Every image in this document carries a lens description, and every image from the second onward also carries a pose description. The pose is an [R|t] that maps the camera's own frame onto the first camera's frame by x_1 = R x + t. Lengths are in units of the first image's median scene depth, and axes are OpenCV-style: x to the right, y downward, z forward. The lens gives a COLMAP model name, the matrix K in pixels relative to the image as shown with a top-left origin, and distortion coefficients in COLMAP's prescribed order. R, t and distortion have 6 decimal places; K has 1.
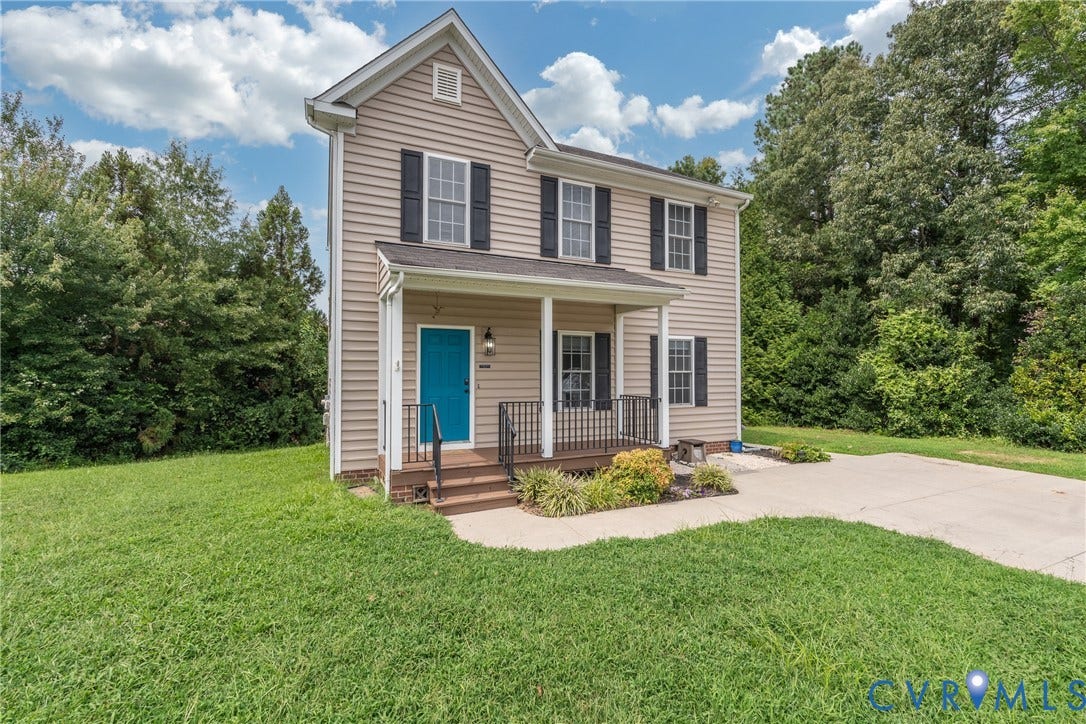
lens RADIAL K [[484.6, 0, 565.2], [0, 484.6, 349.9], [0, 0, 1]] dist [-0.002984, -0.000429]
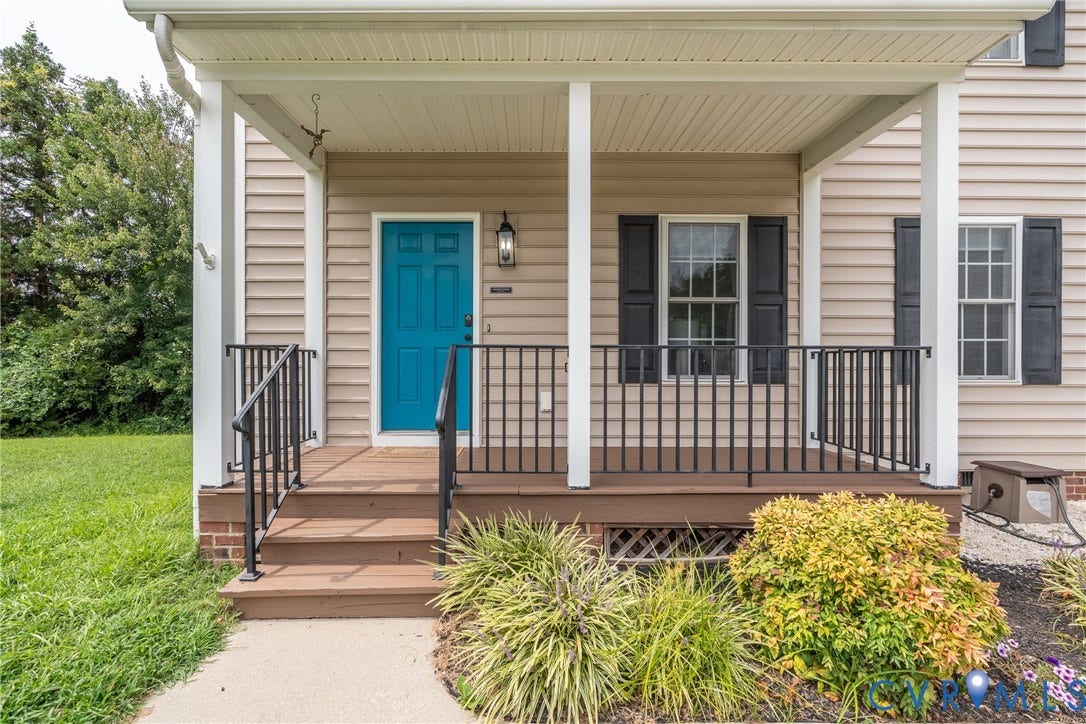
lens RADIAL K [[485.7, 0, 534.1], [0, 485.7, 360.2], [0, 0, 1]] dist [-0.004224, -0.000313]
pose [[0.895207, -0.002515, -0.445644, 0.088647], [0.020973, 0.999114, 0.036493, 0.084145], [0.445158, -0.042015, 0.894466, 0.512442]]
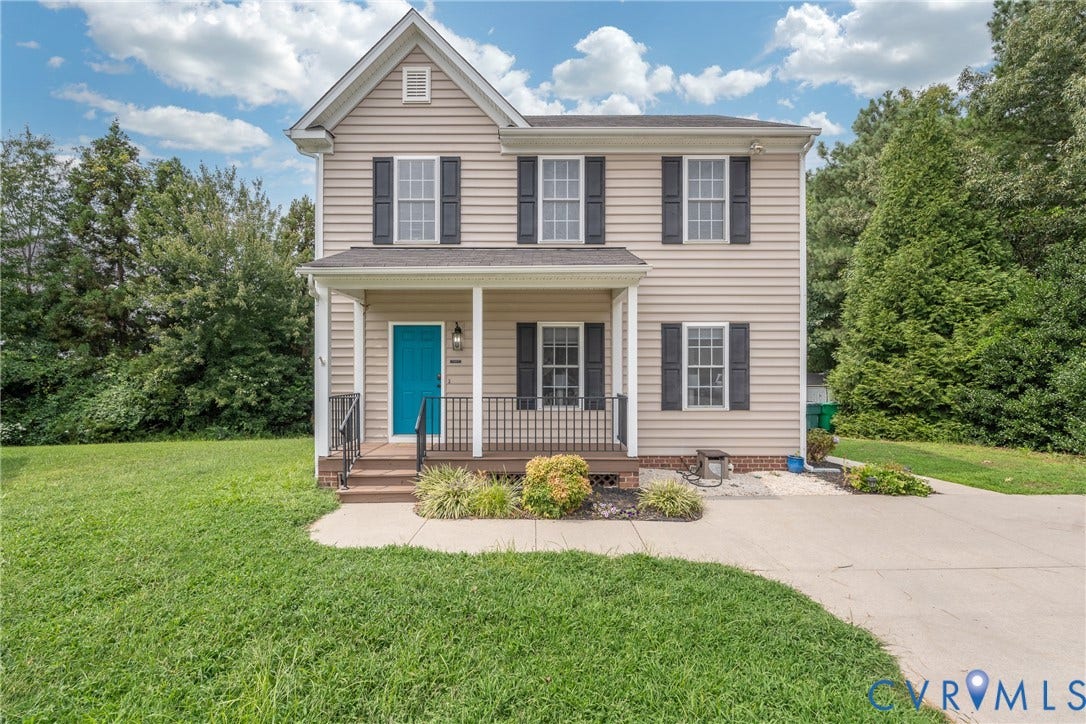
lens RADIAL K [[483.7, 0, 542.1], [0, 483.7, 357.3], [0, 0, 1]] dist [-0.001043, 0.000273]
pose [[0.898229, -0.012973, -0.439337, 0.399325], [0.021282, 0.999676, 0.013994, 0.014385], [0.439013, -0.021920, 0.898213, 0.174619]]
